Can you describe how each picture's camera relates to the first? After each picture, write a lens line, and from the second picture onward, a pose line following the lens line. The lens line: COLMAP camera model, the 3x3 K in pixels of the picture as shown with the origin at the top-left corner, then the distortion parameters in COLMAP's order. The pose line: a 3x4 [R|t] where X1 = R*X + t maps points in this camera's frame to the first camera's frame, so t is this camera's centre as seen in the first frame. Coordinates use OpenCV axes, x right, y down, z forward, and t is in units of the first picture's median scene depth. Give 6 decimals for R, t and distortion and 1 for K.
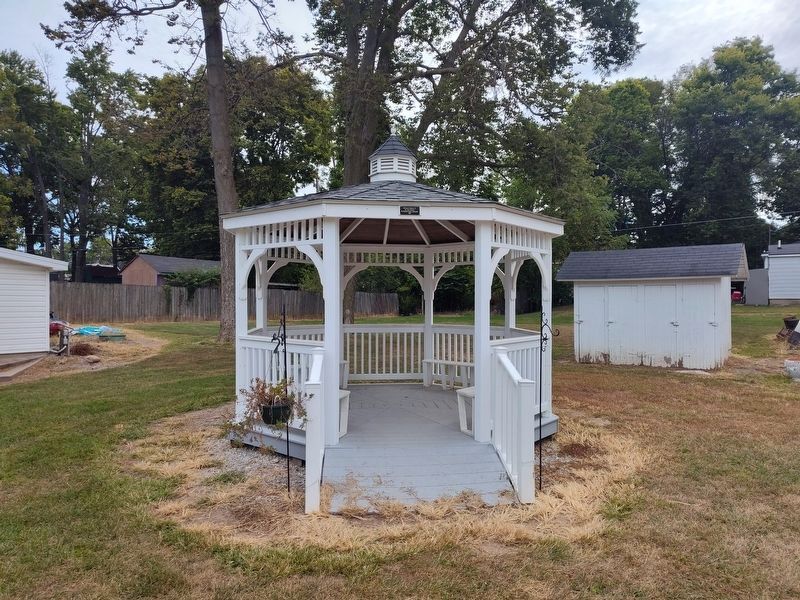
lens RADIAL K [[559.7, 0, 412.7], [0, 559.7, 302.5], [0, 0, 1]] dist [0.043564, -0.001742]
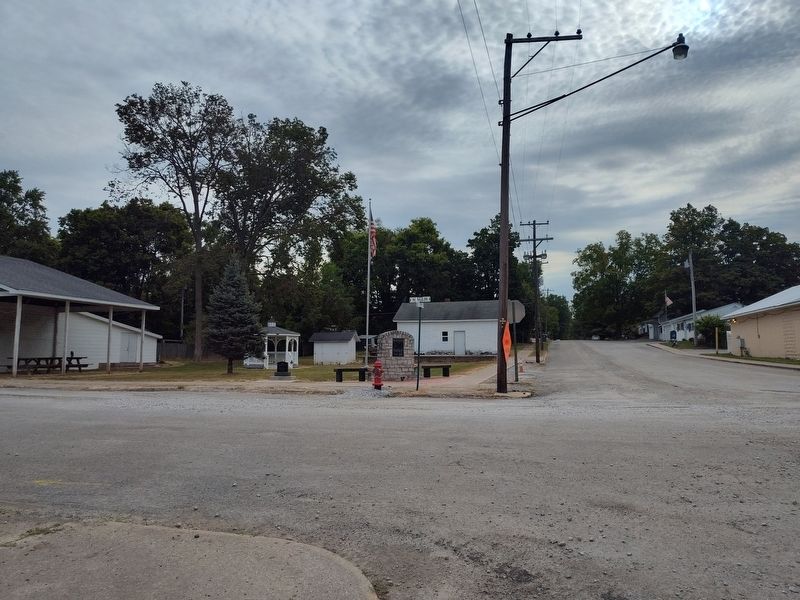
lens RADIAL K [[559.7, 0, 412.7], [0, 559.7, 302.5], [0, 0, 1]] dist [0.043564, -0.001742]
pose [[0.942433, 0.033177, 0.332745, -0.494673], [-0.002139, 0.995644, -0.093216, 0.063419], [-0.334388, 0.087138, 0.938399, -4.085683]]
